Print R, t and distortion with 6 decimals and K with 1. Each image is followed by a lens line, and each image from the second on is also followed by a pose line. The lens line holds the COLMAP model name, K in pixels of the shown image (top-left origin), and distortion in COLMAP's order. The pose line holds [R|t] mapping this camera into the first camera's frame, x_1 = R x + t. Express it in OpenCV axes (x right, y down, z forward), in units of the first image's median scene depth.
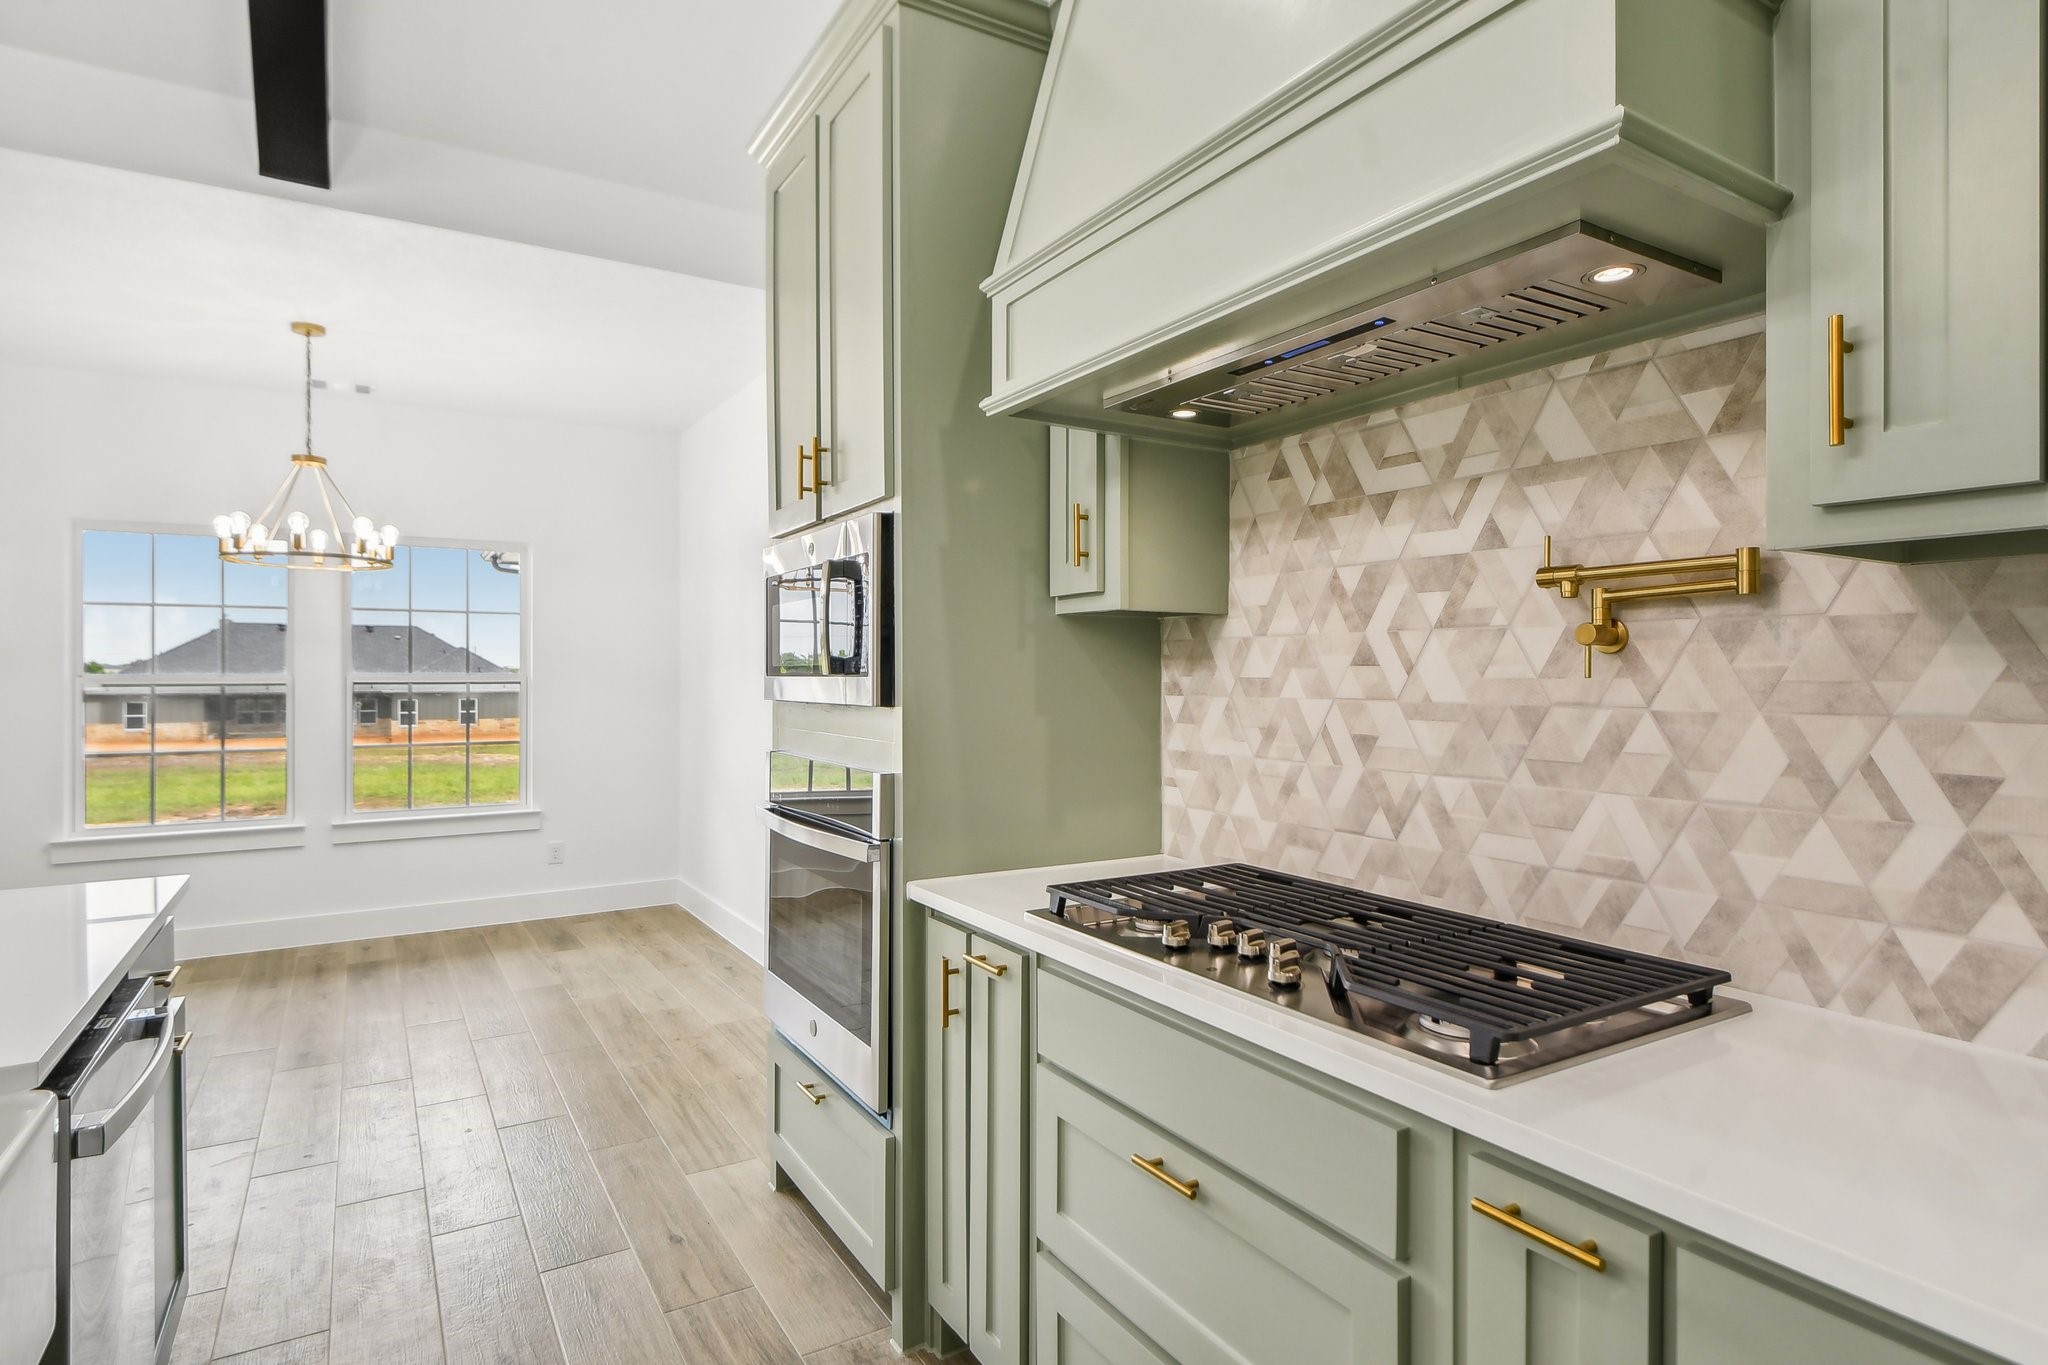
lens RADIAL K [[1075.7, 0, 1020.8], [0, 1075.7, 674.0], [0, 0, 1]] dist [0.031902, -0.023043]
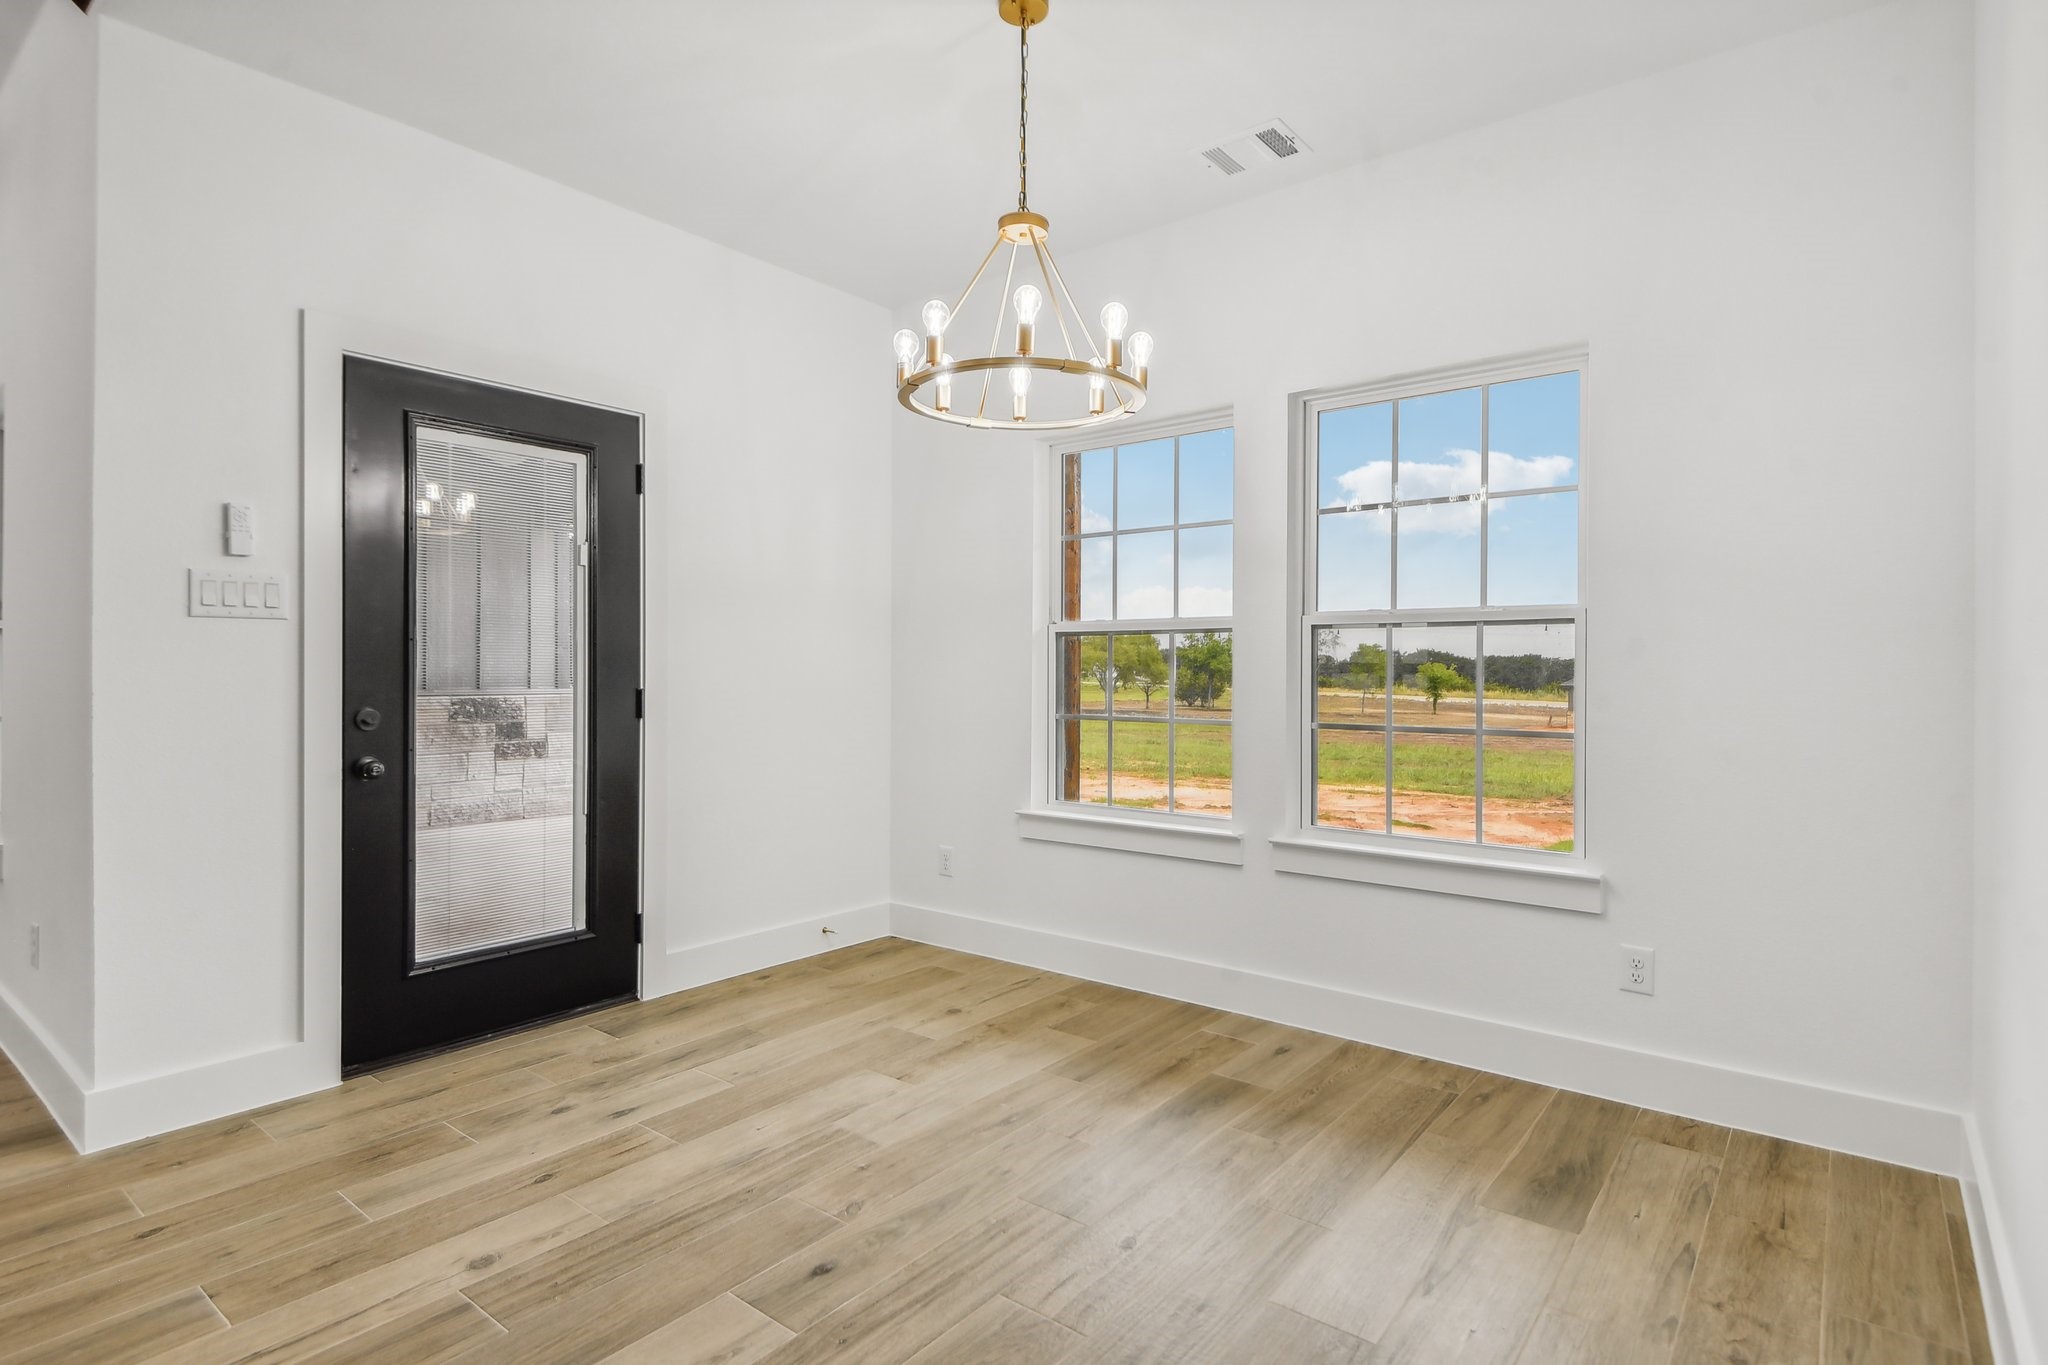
lens RADIAL K [[1041.5, 0, 1022.3], [0, 1041.5, 673.0], [0, 0, 1]] dist [0.032187, -0.024955]
pose [[0.347633, 0.004591, -0.937620, -0.252971], [-0.003694, 0.999987, 0.003527, 0.093922], [0.937624, 0.002238, 0.347645, 1.707596]]
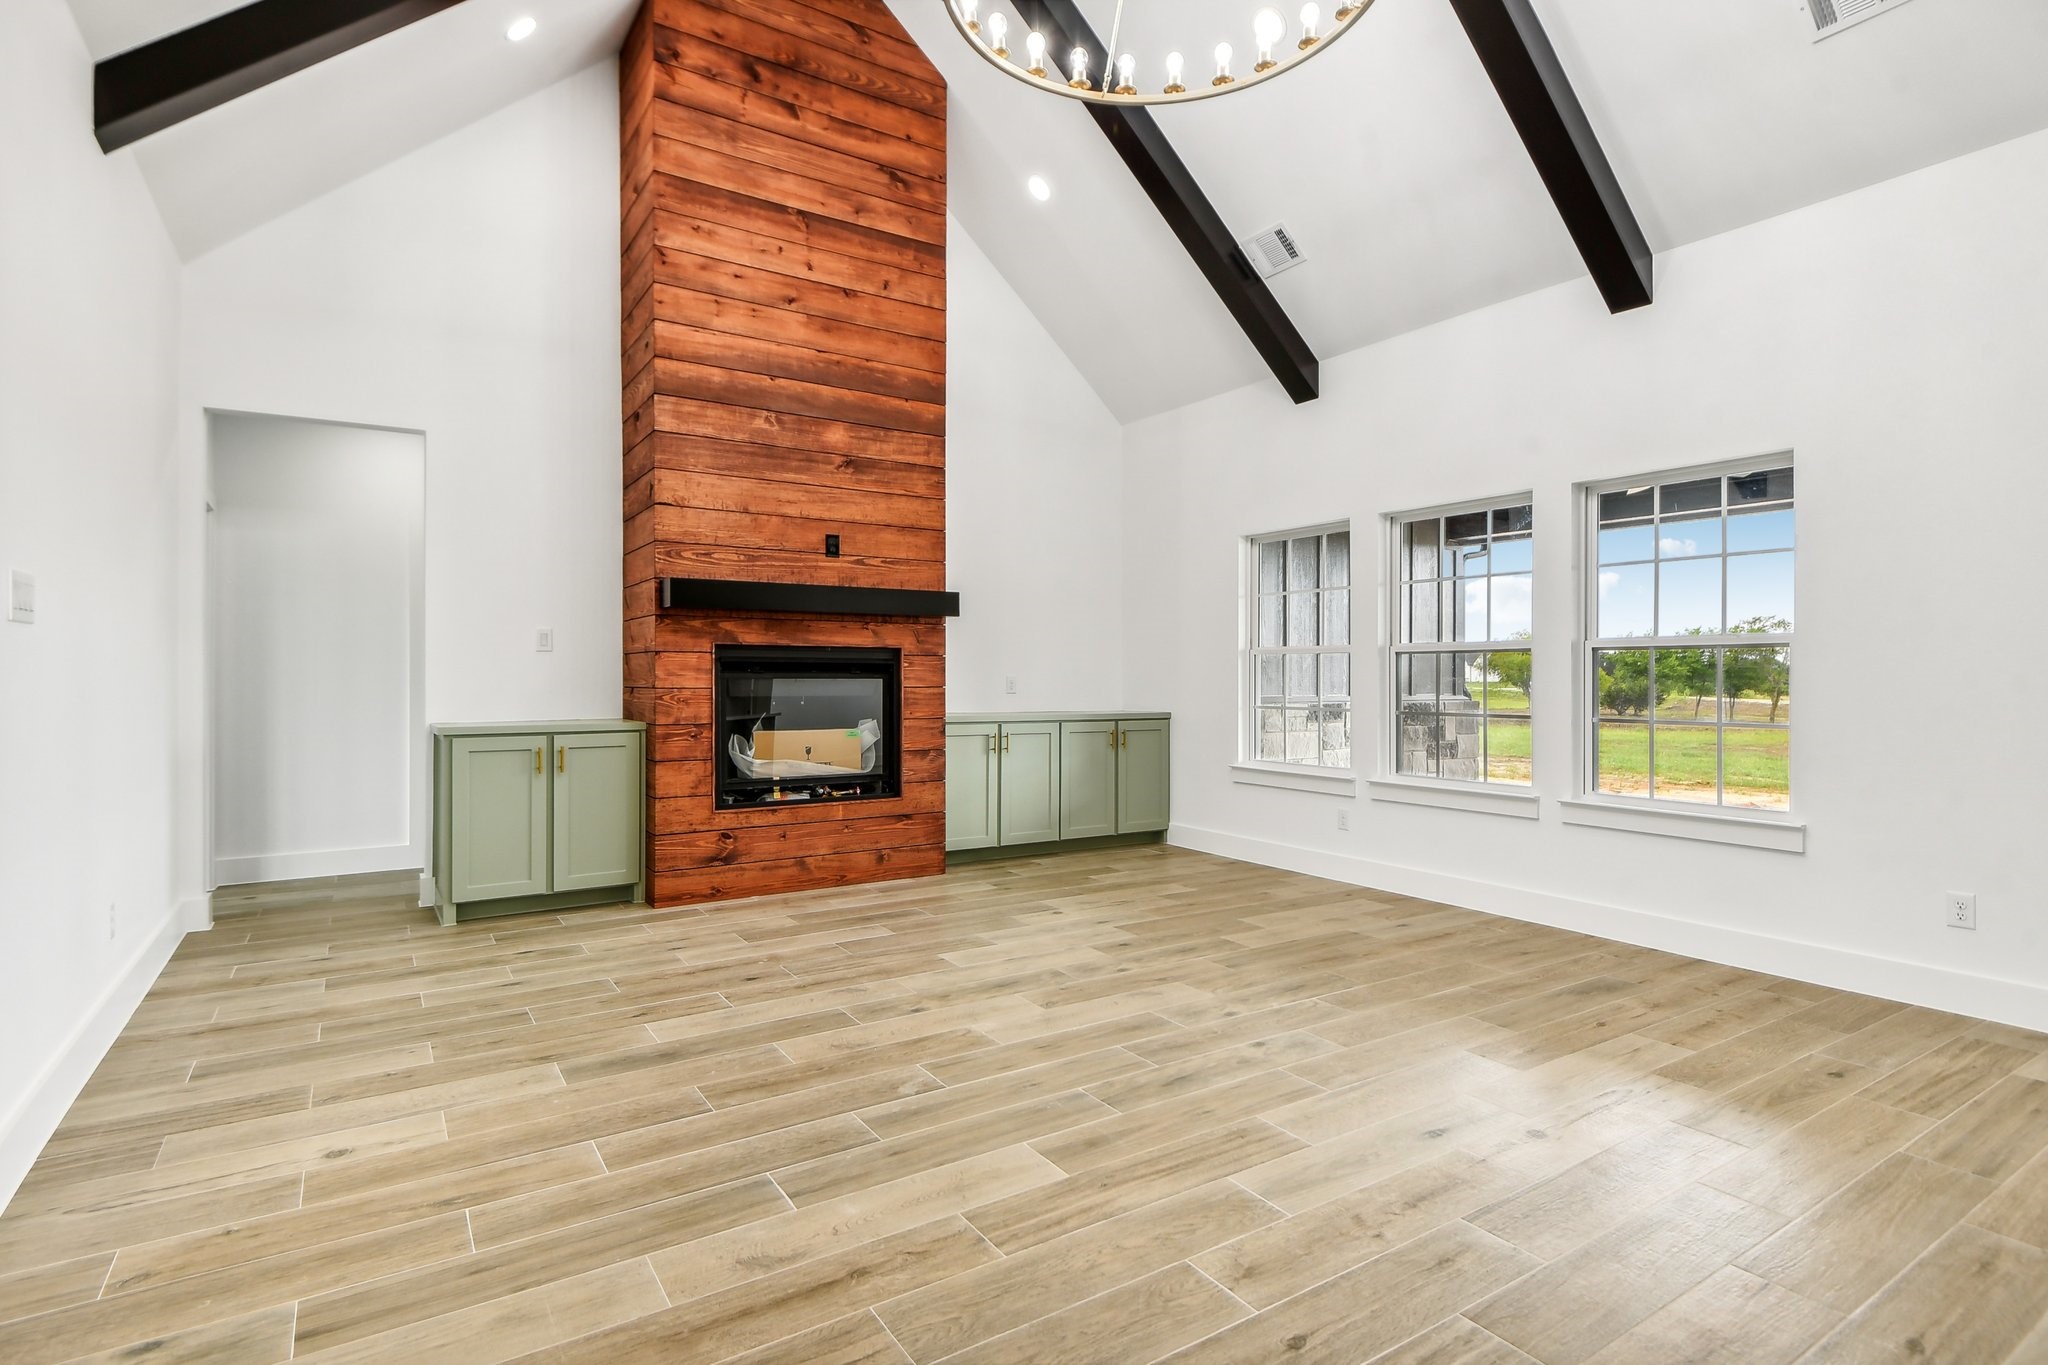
lens RADIAL K [[1041.5, 0, 1032.9], [0, 1041.5, 668.3], [0, 0, 1]] dist [0.032187, -0.024955]
pose [[0.030264, -0.000600, -0.999542, -0.375714], [-0.007314, 0.999973, -0.000822, 0.085104], [0.999515, 0.007336, 0.030258, -0.725153]]
